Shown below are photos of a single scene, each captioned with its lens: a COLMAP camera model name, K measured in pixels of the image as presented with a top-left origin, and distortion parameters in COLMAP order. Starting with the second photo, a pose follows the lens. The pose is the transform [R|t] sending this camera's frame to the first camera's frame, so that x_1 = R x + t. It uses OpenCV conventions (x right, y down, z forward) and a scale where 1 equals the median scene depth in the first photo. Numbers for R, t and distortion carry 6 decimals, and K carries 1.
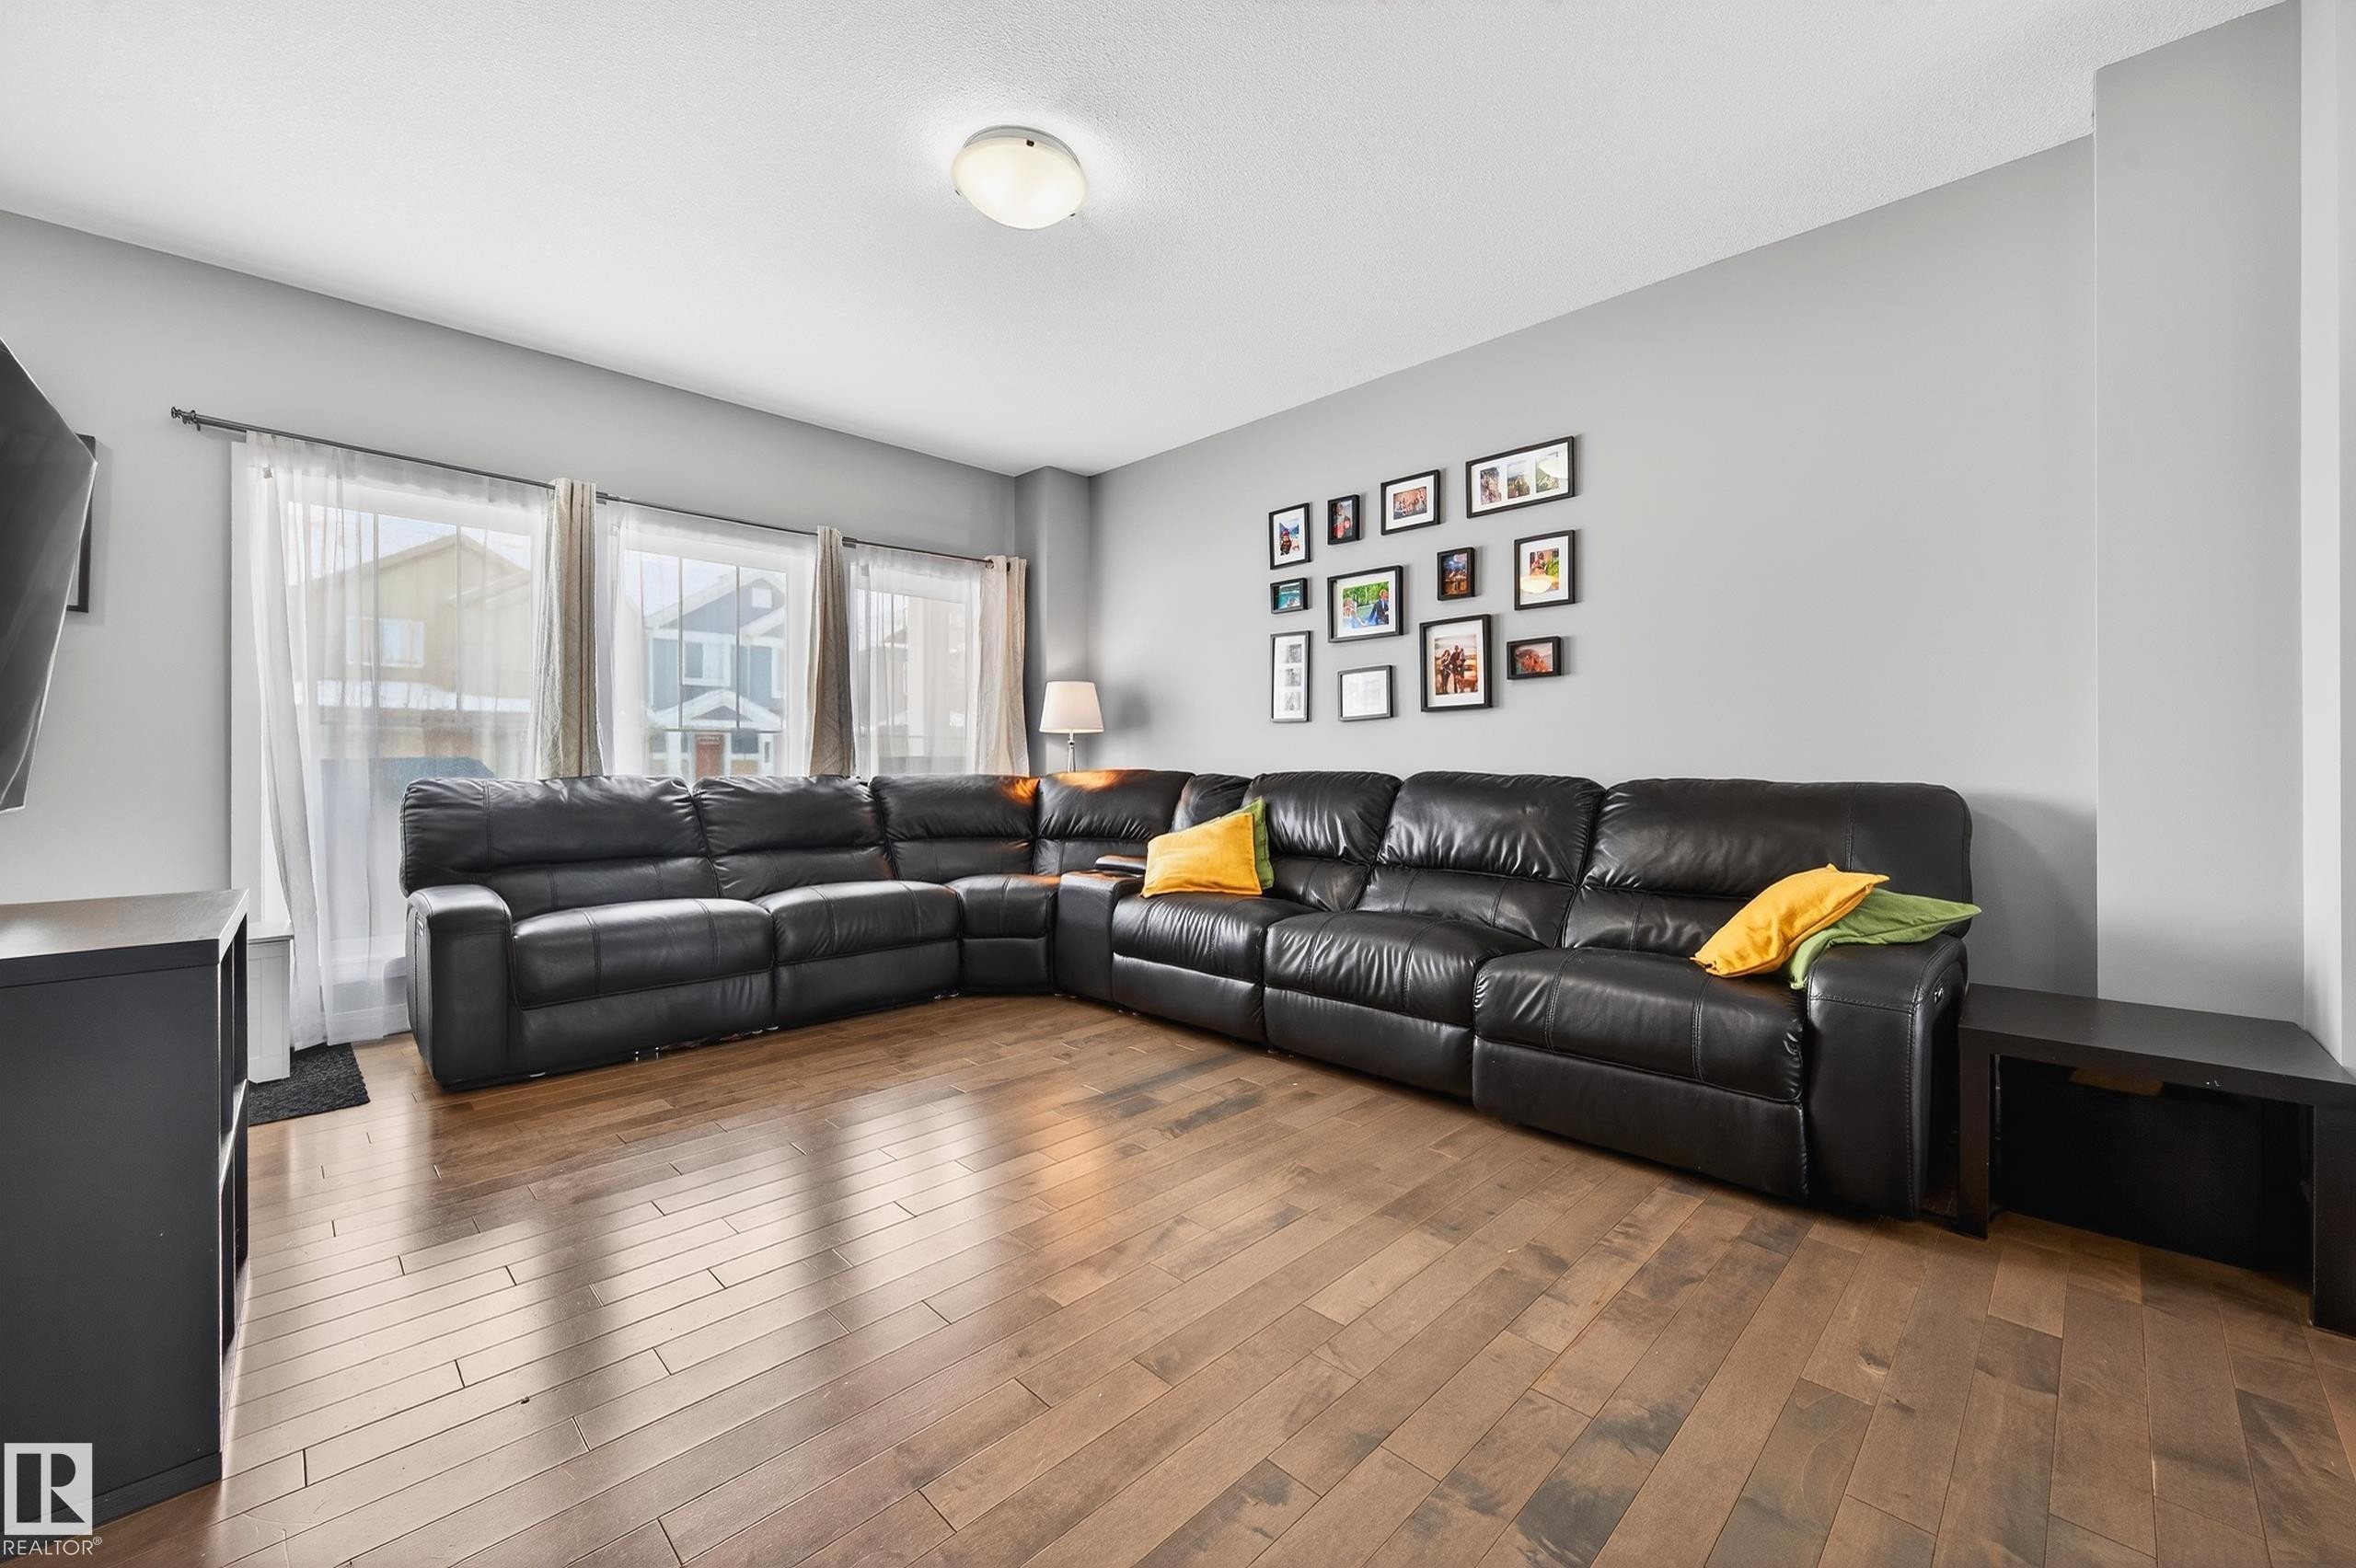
lens RADIAL K [[924.2, 0, 1184.9], [0, 924.2, 756.4], [0, 0, 1]] dist [0.007039, -0.002412]
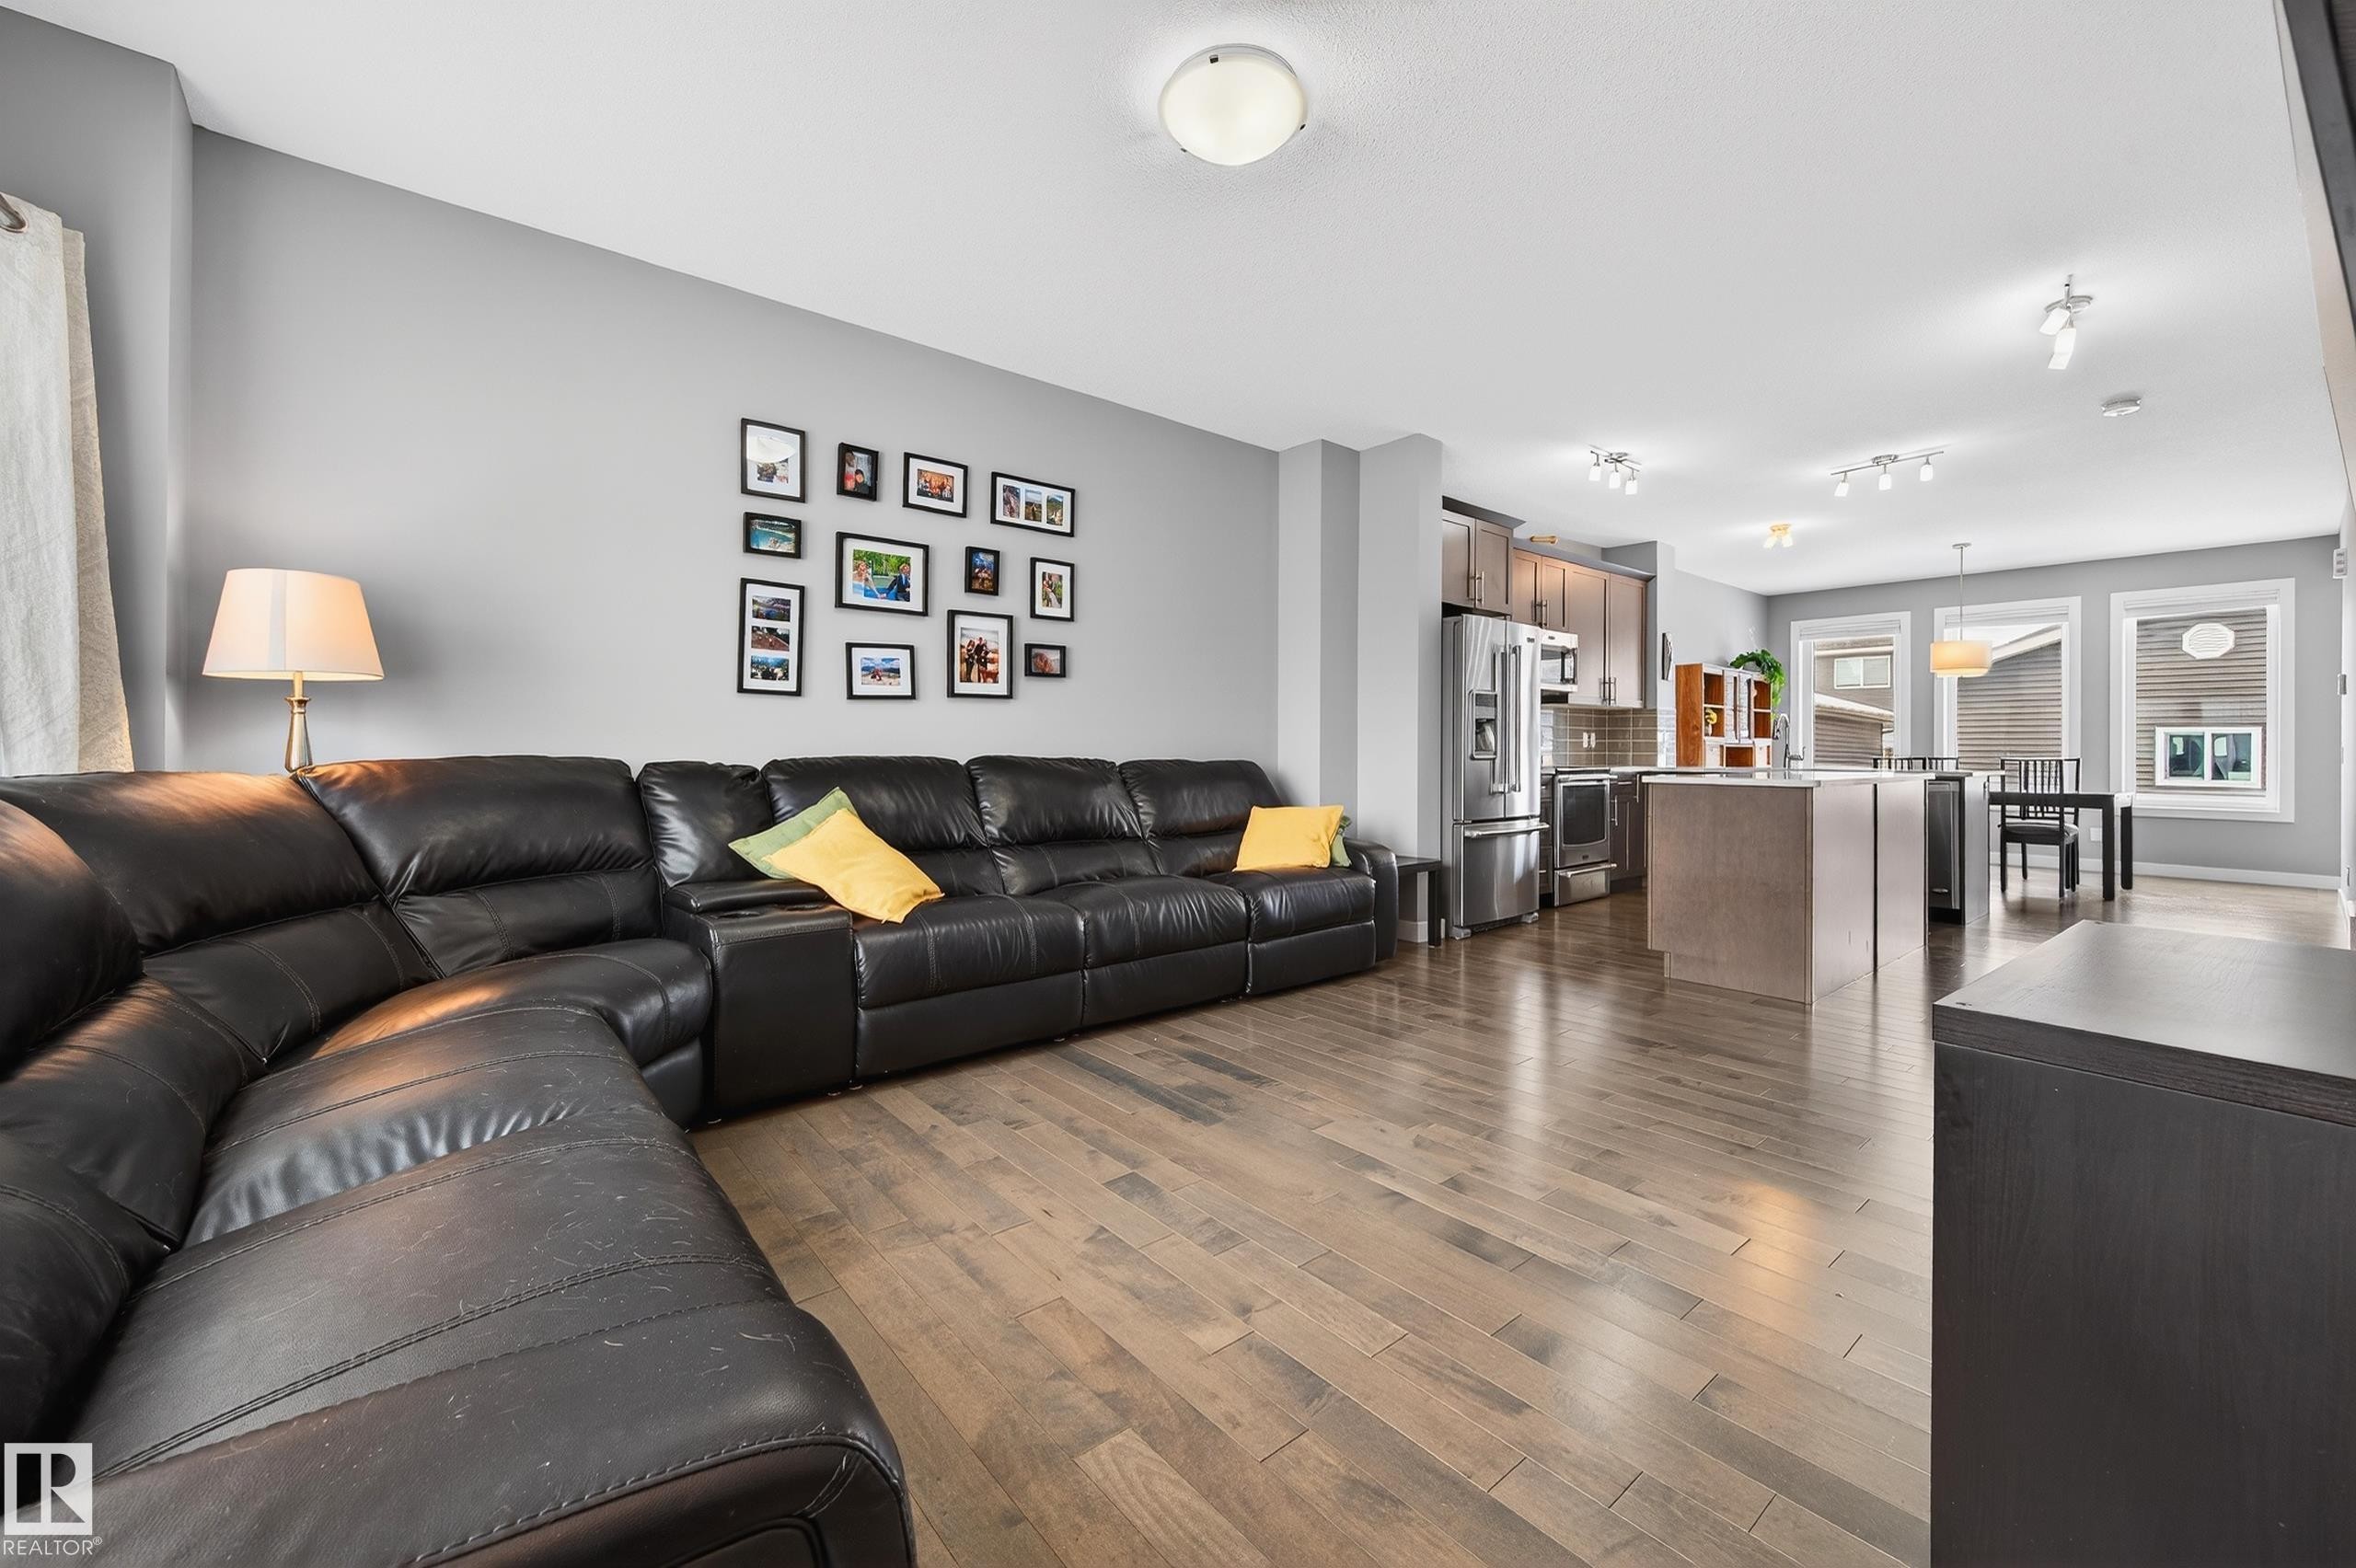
lens RADIAL K [[924.2, 0, 1189.5], [0, 924.2, 743.5], [0, 0, 1]] dist [0.007039, -0.002412]
pose [[0.094626, 0.007325, 0.995486, -0.758803], [-0.012870, 0.999898, -0.006134, 0.005927], [-0.995430, -0.012232, 0.094710, 0.665633]]
